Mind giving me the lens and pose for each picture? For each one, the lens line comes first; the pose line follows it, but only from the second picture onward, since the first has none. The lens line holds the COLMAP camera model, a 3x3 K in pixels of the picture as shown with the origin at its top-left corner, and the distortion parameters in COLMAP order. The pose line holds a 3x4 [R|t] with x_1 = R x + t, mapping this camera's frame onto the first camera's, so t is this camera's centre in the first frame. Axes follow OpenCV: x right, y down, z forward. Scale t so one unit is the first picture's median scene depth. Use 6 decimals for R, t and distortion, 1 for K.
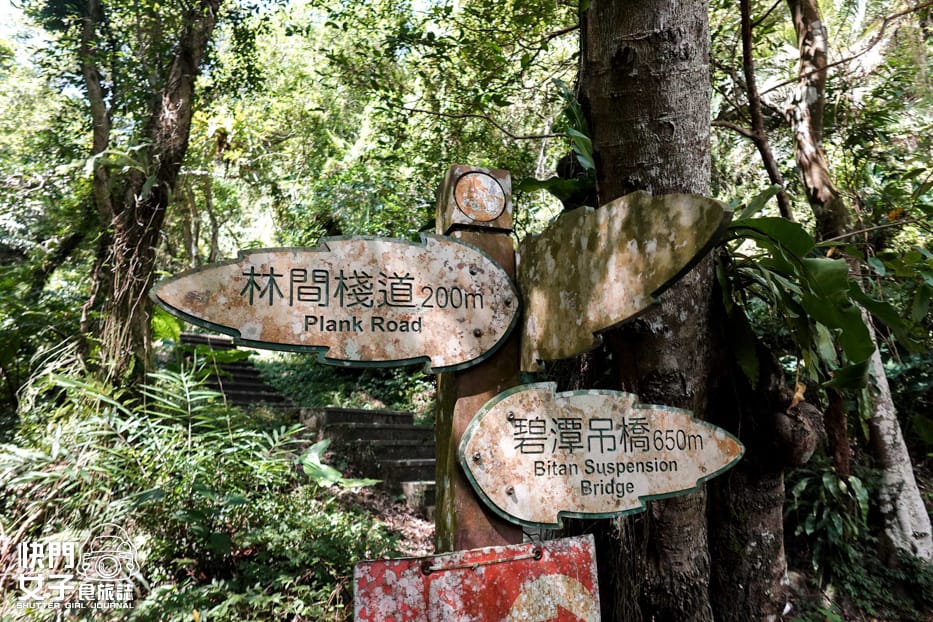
lens RADIAL K [[535.7, 0, 465.9], [0, 535.7, 312.3], [0, 0, 1]] dist [0.008914, 0.001455]
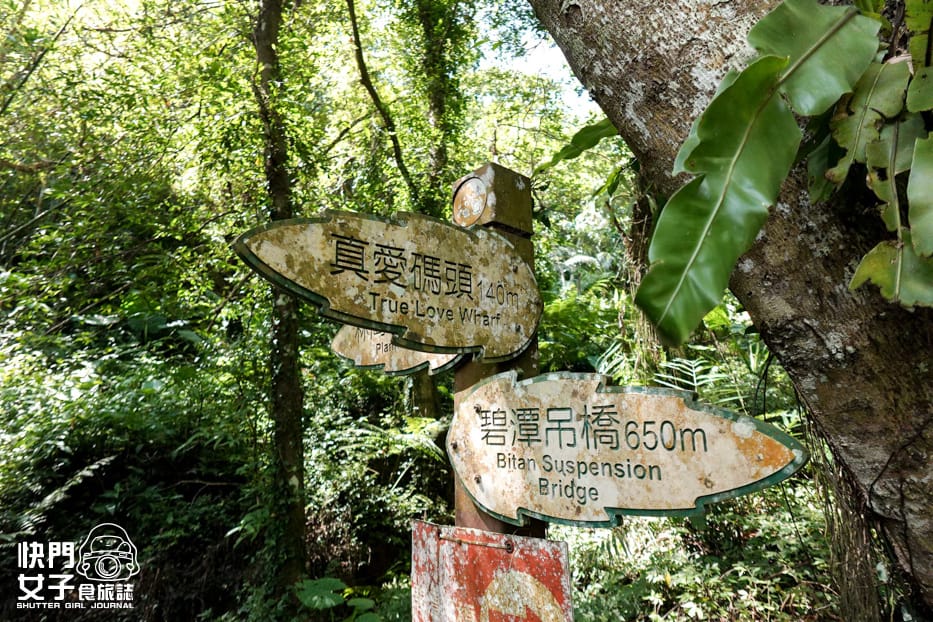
lens RADIAL K [[535.7, 0, 465.8], [0, 535.7, 310.4], [0, 0, 1]] dist [0.008914, 0.001455]
pose [[0.390108, -0.181205, -0.902763, 1.006005], [0.214234, 0.971399, -0.102406, 0.106196], [0.895500, -0.153453, 0.417771, 0.549747]]
